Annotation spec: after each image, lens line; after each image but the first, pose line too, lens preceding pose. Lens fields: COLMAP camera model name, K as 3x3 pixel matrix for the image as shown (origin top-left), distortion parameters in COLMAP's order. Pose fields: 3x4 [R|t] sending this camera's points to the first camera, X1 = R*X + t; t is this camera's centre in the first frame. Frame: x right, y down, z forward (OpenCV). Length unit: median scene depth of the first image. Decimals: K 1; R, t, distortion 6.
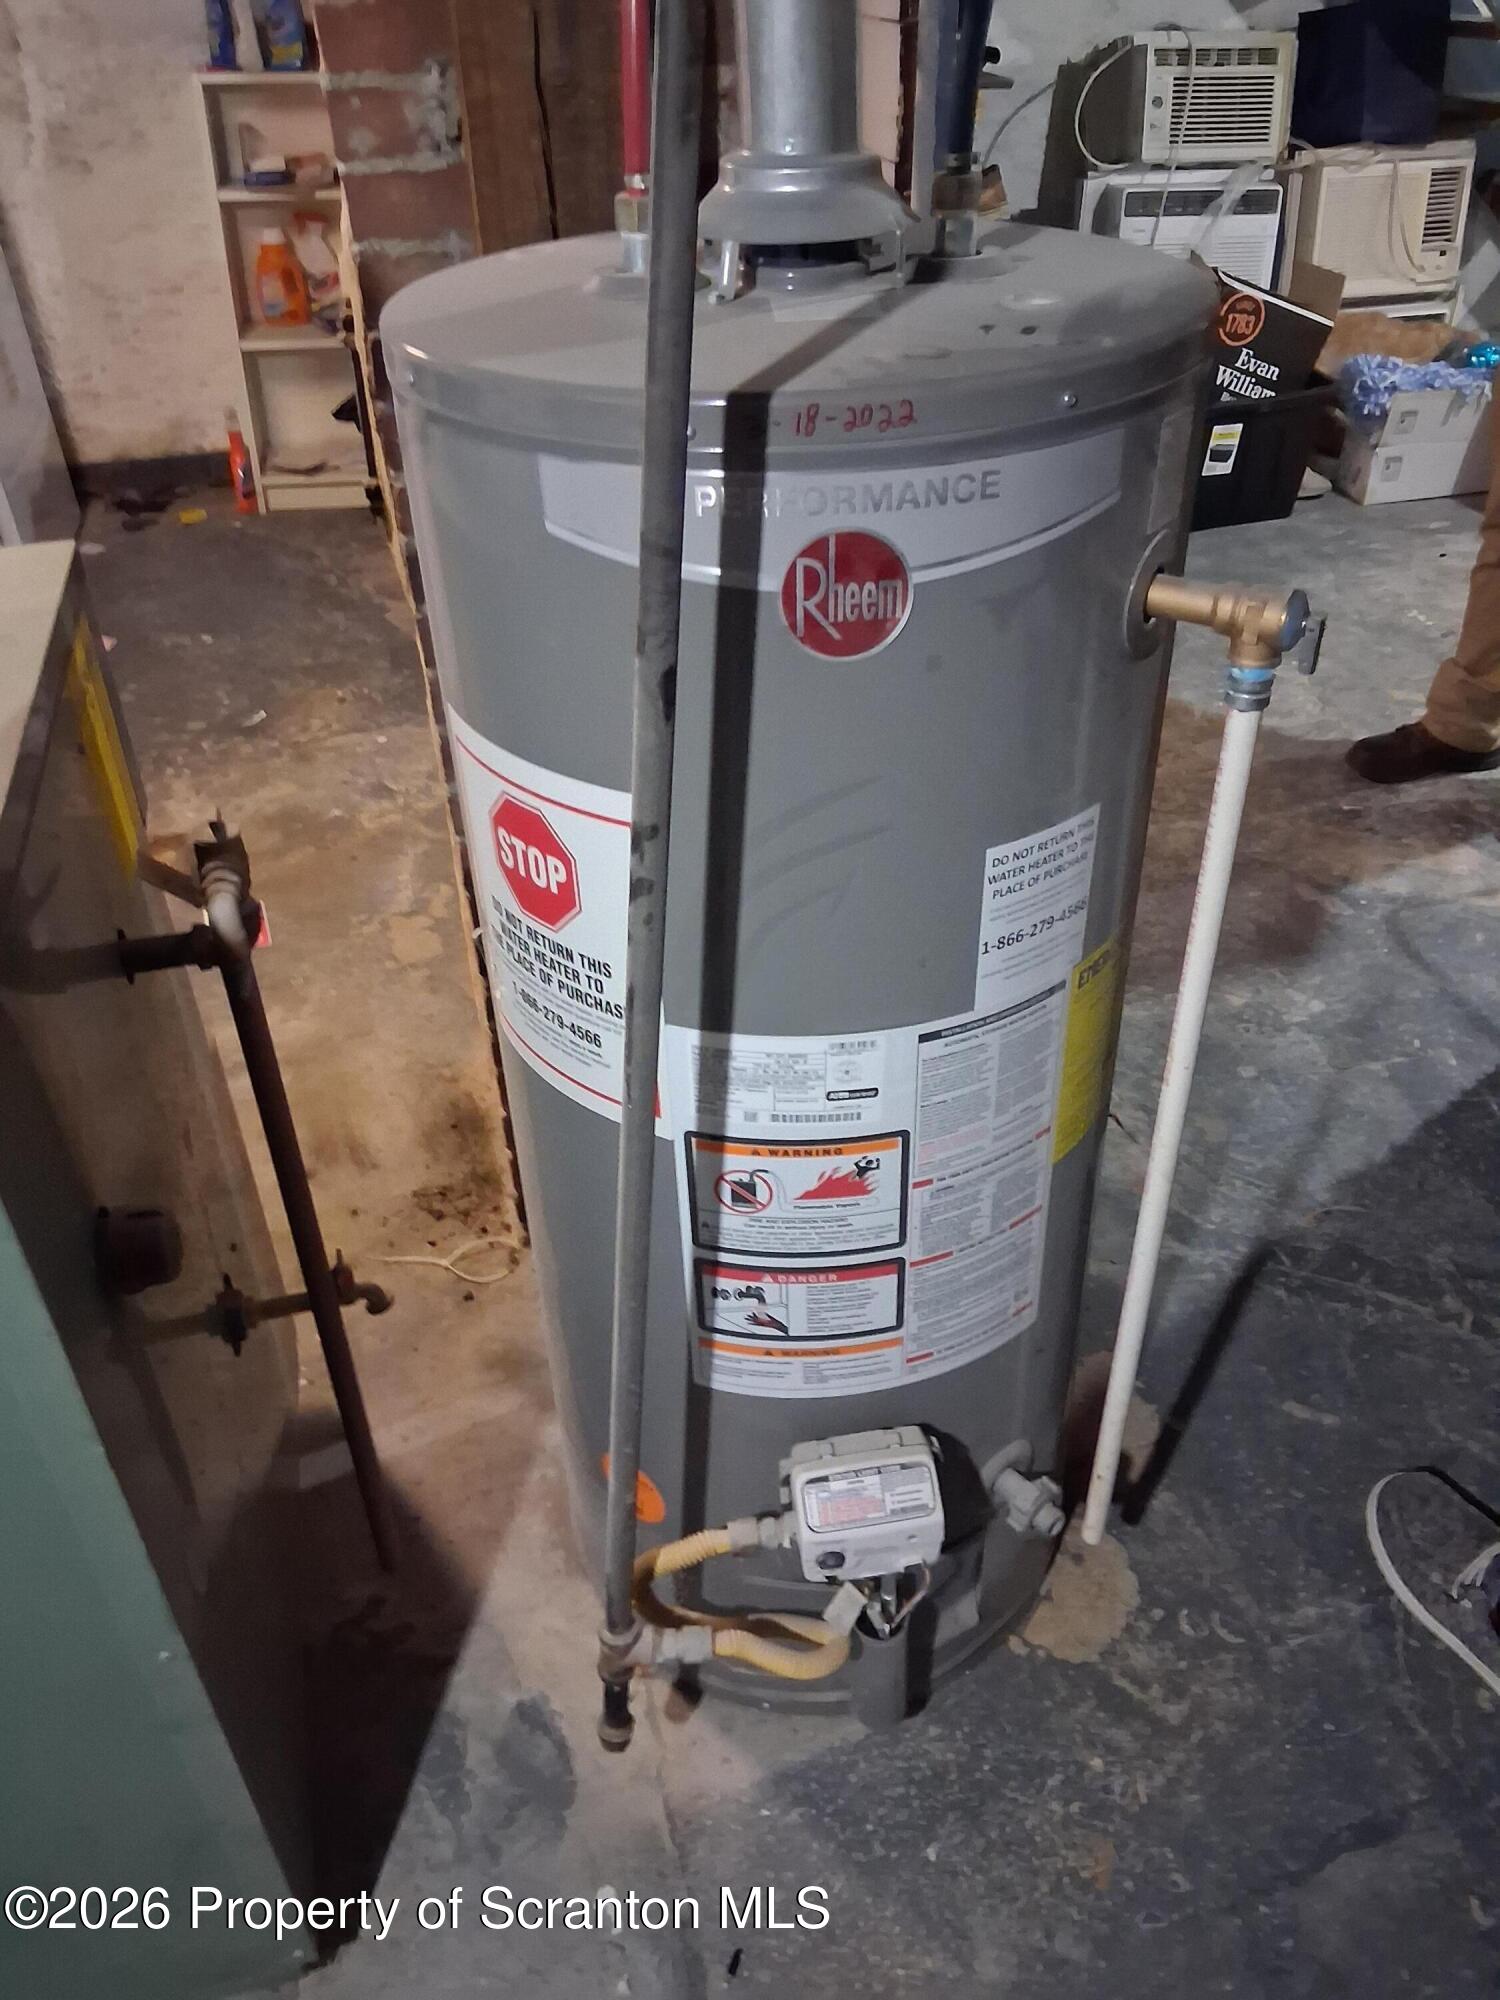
lens RADIAL K [[1543.5, 0, 750.0], [0, 1543.5, 1000.0], [0, 0, 1]] dist [0.083444, -0.117580]
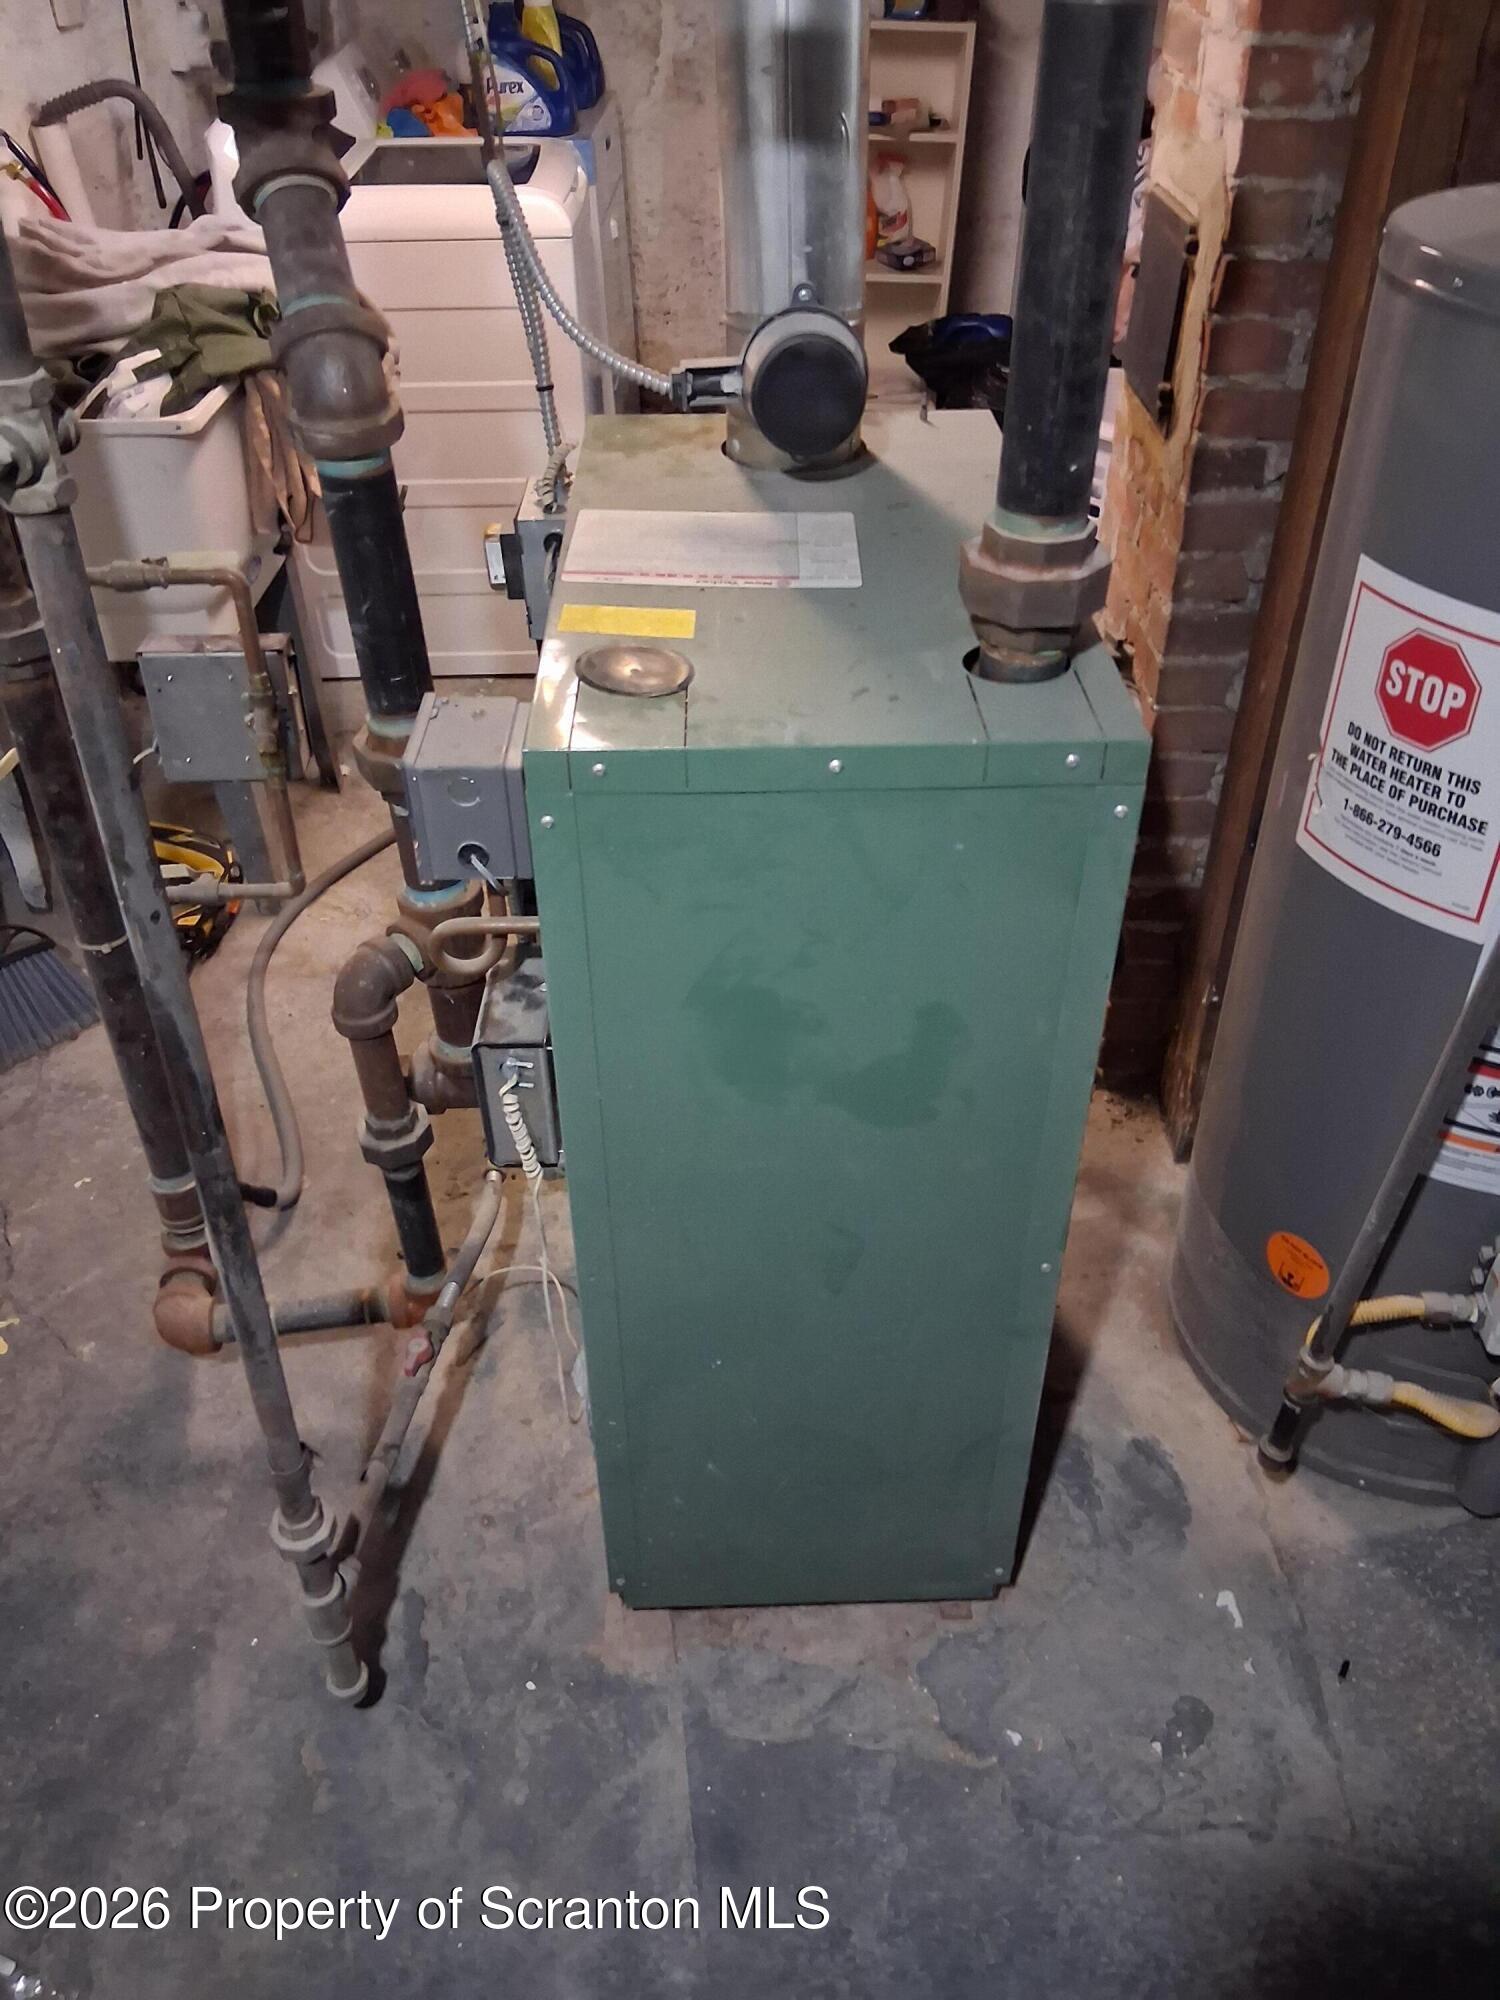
lens RADIAL K [[1532.3, 0, 750.0], [0, 1532.3, 1000.0], [0, 0, 1]] dist [0.082176, -0.138852]
pose [[0.974969, 0.147746, -0.166154, -0.307980], [-0.143982, 0.988977, 0.034544, 0.135050], [0.169426, -0.009756, 0.985495, -0.204345]]
